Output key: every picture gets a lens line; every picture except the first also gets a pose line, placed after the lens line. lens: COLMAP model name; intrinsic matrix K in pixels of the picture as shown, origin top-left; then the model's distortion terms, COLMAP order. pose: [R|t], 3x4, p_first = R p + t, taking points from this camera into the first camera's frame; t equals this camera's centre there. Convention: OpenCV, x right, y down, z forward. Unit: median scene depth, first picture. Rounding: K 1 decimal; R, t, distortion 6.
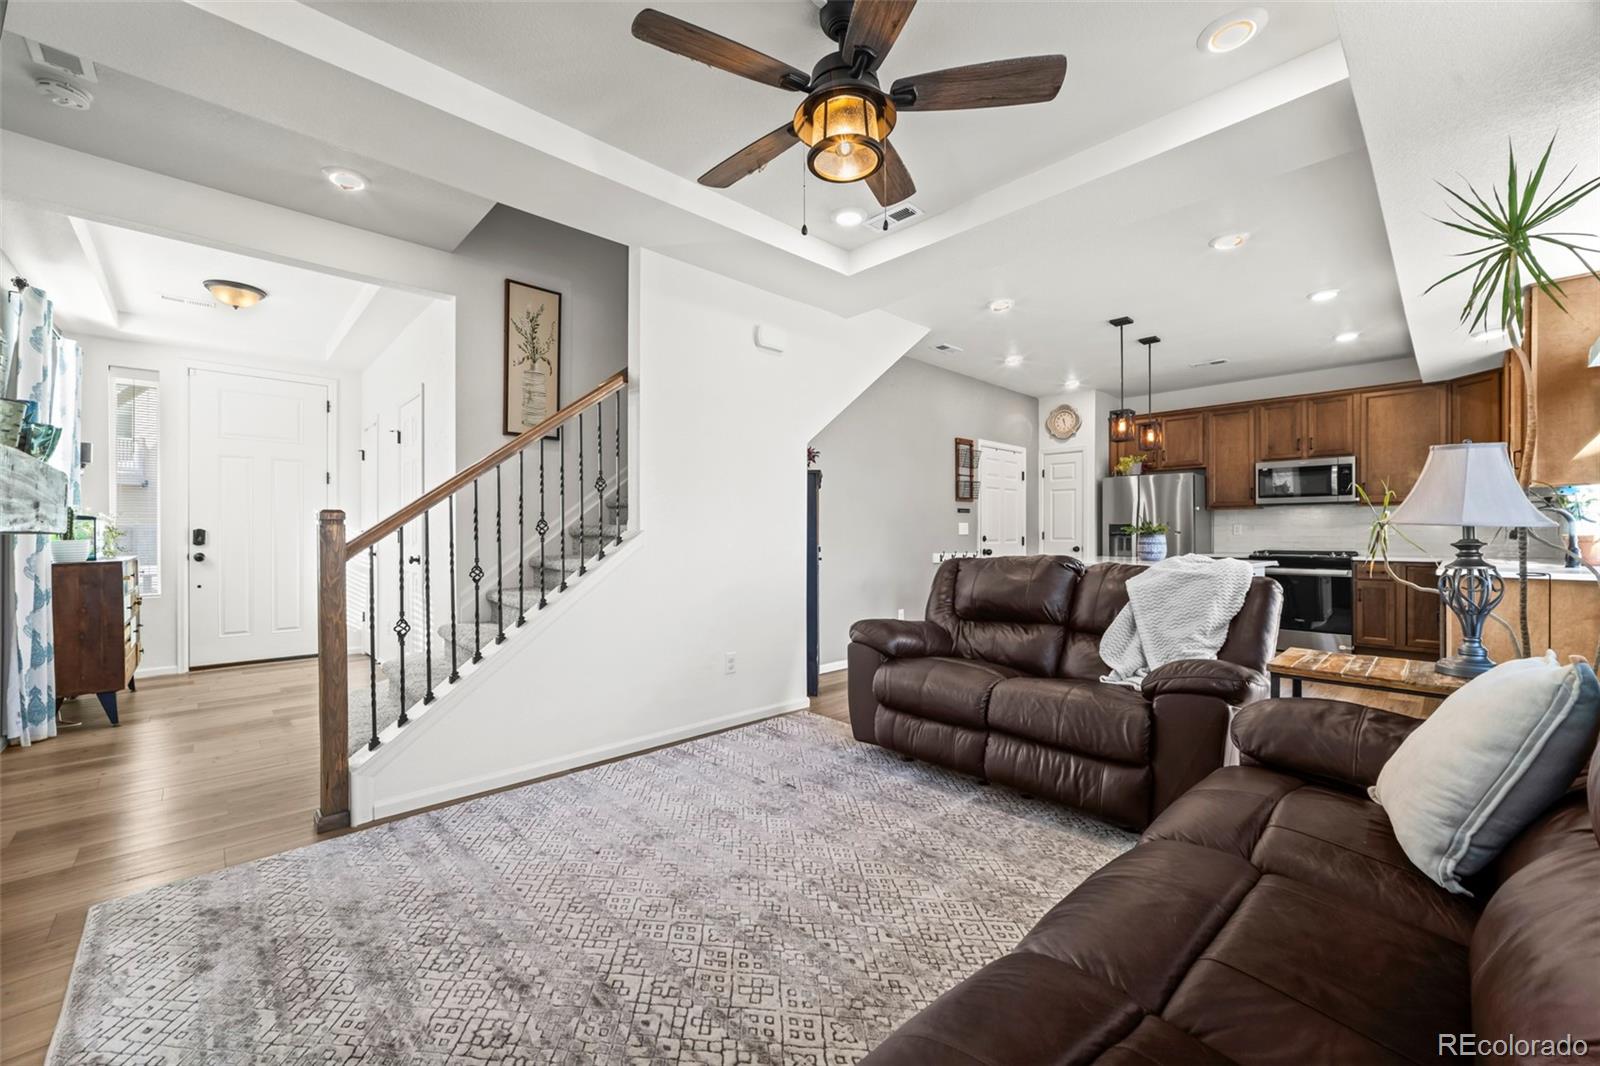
lens RADIAL K [[634.2, 0, 789.2], [0, 634.2, 533.1], [0, 0, 1]] dist [-0.017500, 0.001976]
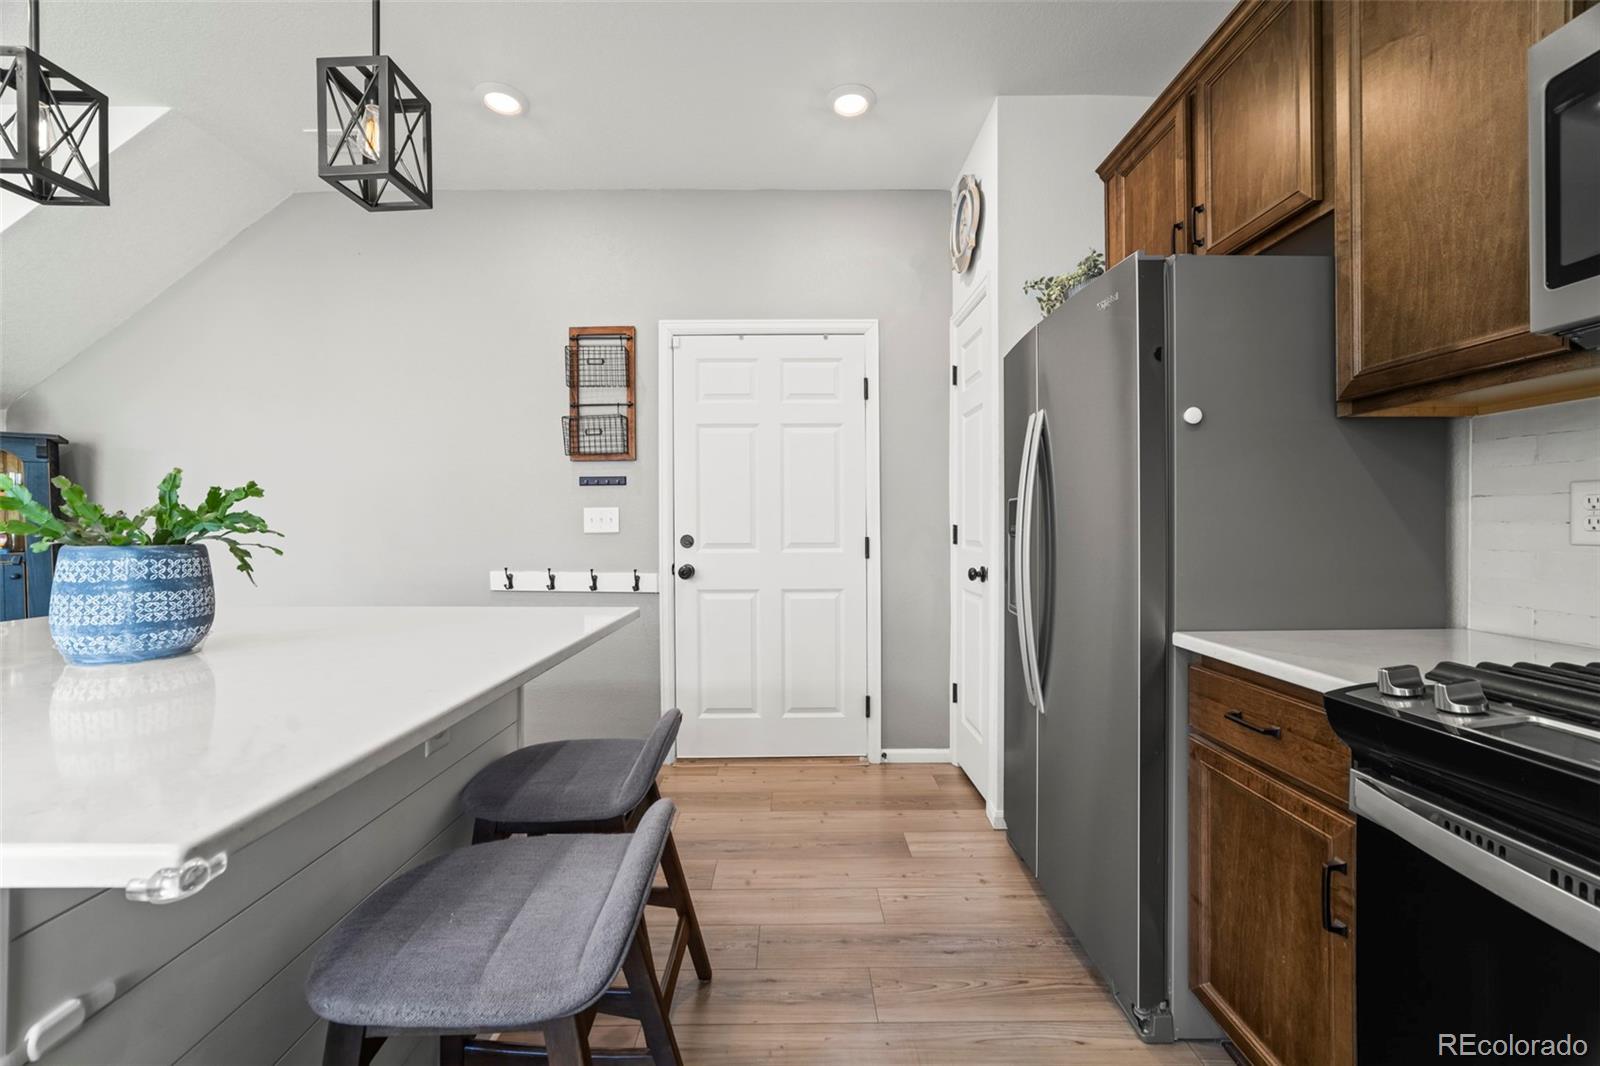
lens RADIAL K [[634.2, 0, 786.8], [0, 634.2, 524.1], [0, 0, 1]] dist [-0.017500, 0.001976]
pose [[0.738064, -0.001464, -0.674730, 0.892301], [0.004295, 0.999988, 0.002528, -0.005867], [0.674717, -0.004764, 0.738061, 0.975320]]
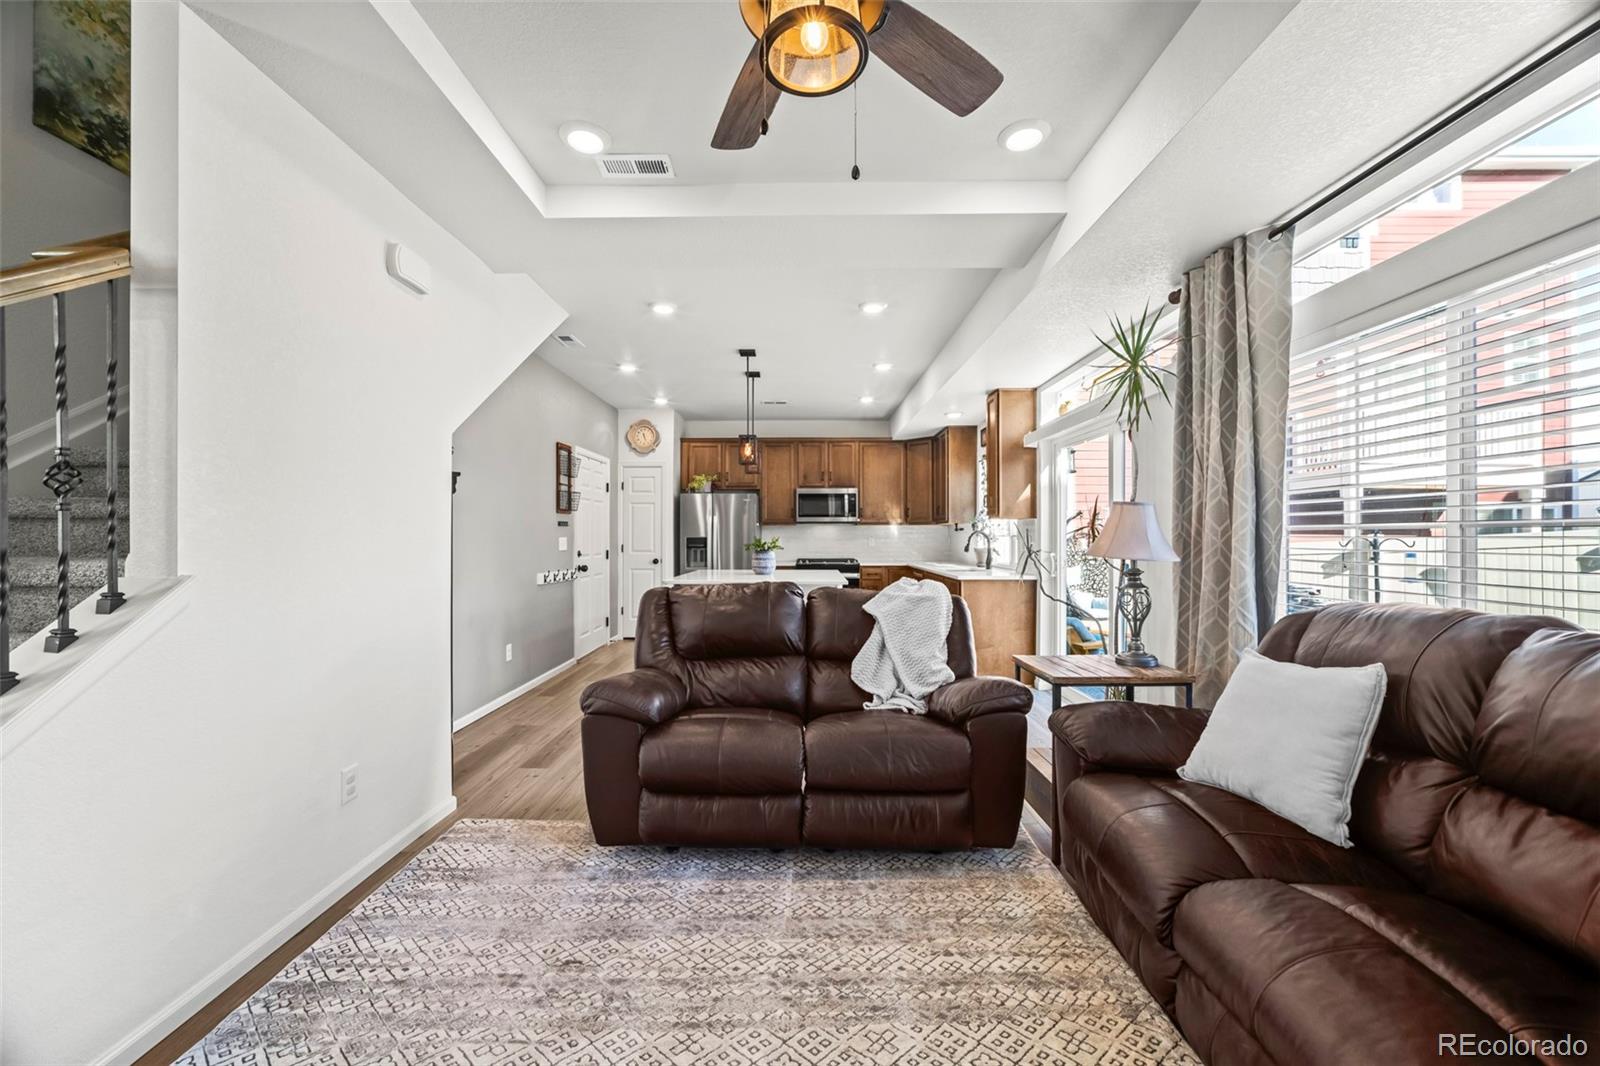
lens RADIAL K [[613.7, 0, 793.5], [0, 613.7, 531.0], [0, 0, 1]] dist [-0.017020, 0.005647]
pose [[0.690009, 0.006170, 0.723774, -0.164165], [-0.000041, 0.999964, -0.008485, -0.022878], [-0.723801, 0.005825, 0.689985, 0.218014]]
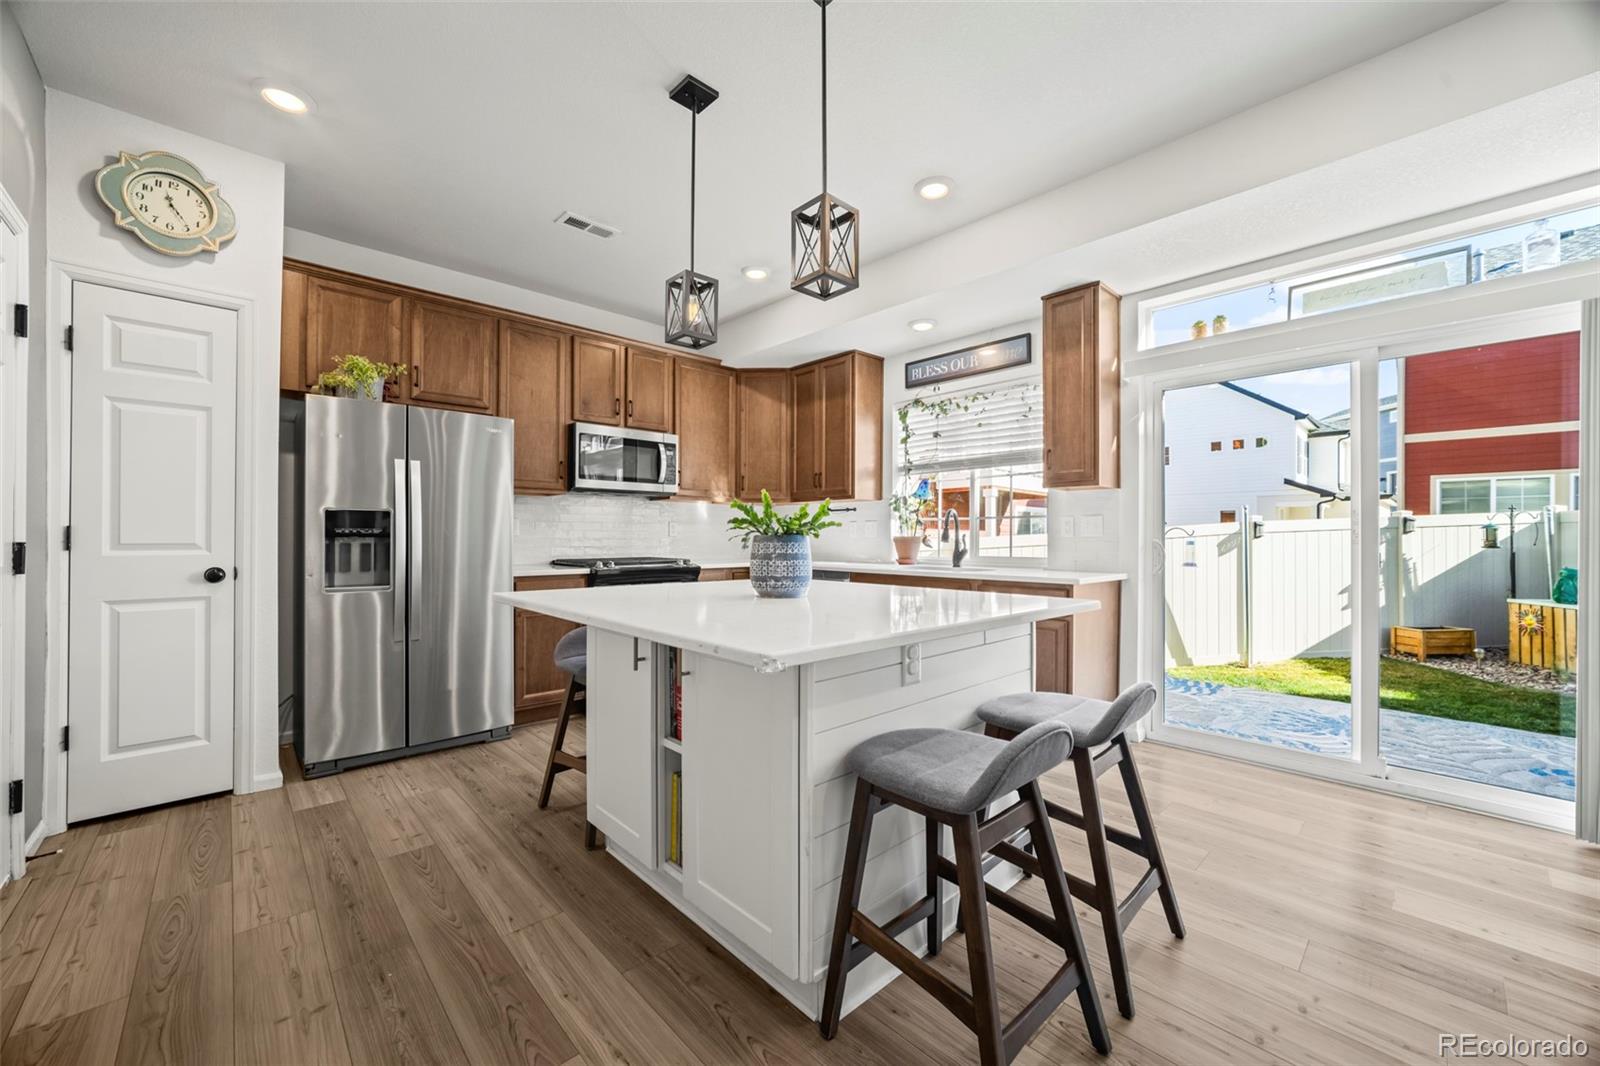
lens RADIAL K [[613.7, 0, 790.4], [0, 613.7, 537.5], [0, 0, 1]] dist [-0.017020, 0.005647]
pose [[-0.002375, -0.001934, 0.999995, 0.157322], [-0.004525, 0.999988, 0.001923, 0.002066], [-0.999987, -0.004520, -0.002383, 0.981997]]
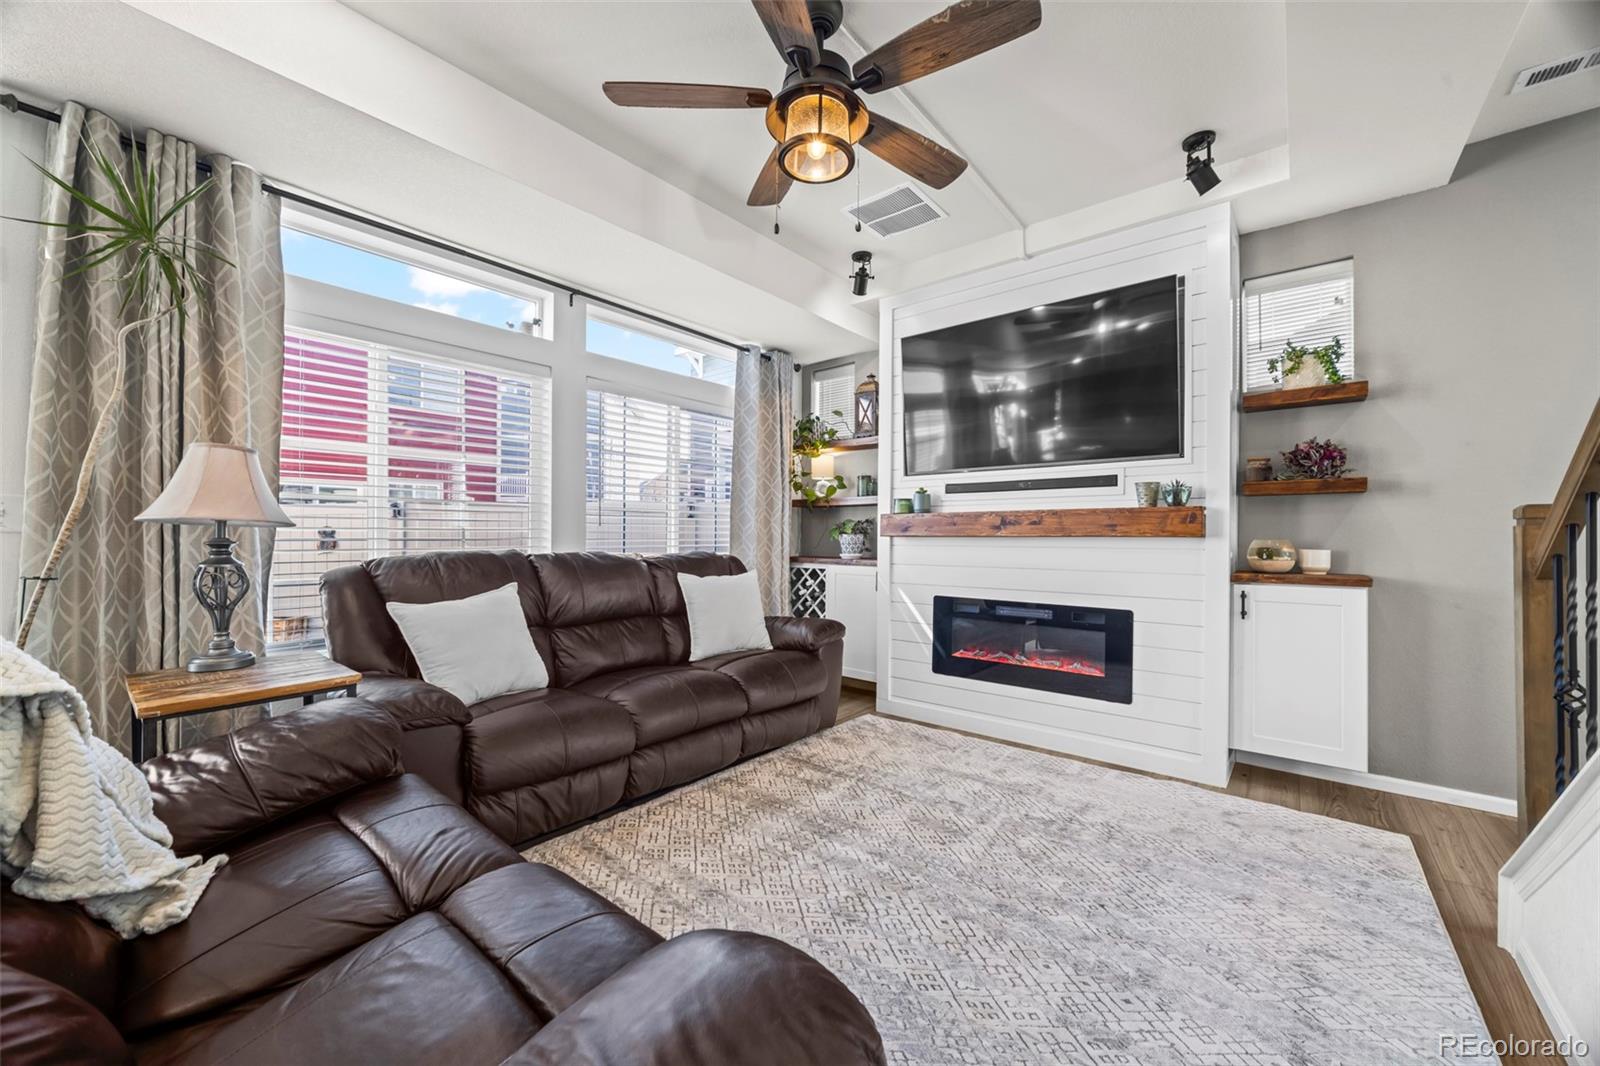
lens RADIAL K [[613.7, 0, 801.4], [0, 613.7, 531.3], [0, 0, 1]] dist [-0.017020, 0.005647]
pose [[-0.991591, -0.004111, -0.129346, 0.093617], [-0.003224, 0.999970, -0.007062, 0.001320], [0.129371, -0.006586, -0.991574, 0.772617]]
